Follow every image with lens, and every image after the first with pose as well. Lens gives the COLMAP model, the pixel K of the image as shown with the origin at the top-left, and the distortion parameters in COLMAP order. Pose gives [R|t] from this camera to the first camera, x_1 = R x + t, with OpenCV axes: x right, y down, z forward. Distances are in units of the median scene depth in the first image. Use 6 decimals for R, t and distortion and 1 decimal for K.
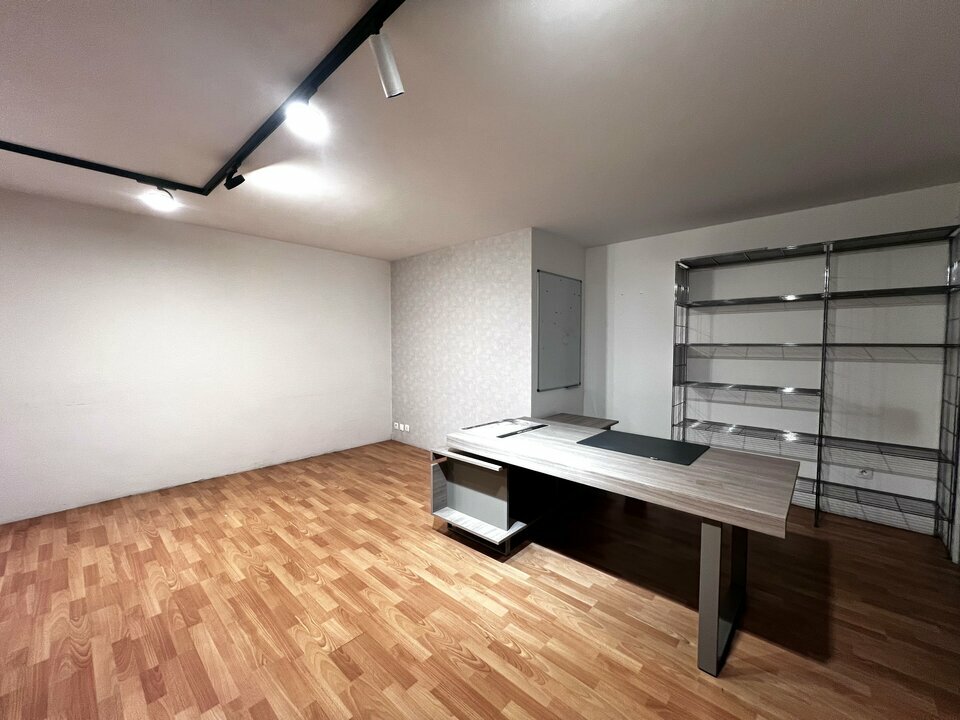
lens RADIAL K [[384.3, 0, 479.0], [0, 384.3, 360.3], [0, 0, 1]] dist [-0.001262, 0.000418]
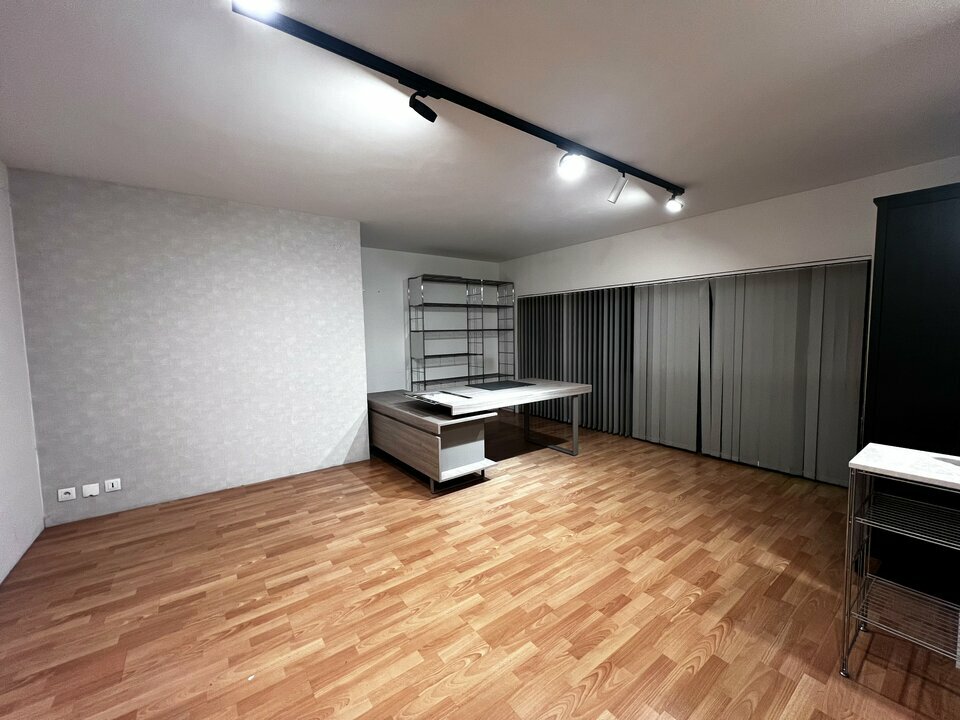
lens RADIAL K [[384.3, 0, 479.1], [0, 384.3, 359.0], [0, 0, 1]] dist [-0.001262, 0.000418]
pose [[0.183835, -0.077634, 0.979887, -1.191613], [0.062171, 0.995799, 0.067230, -0.025156], [-0.980989, 0.048561, 0.187889, 0.669934]]
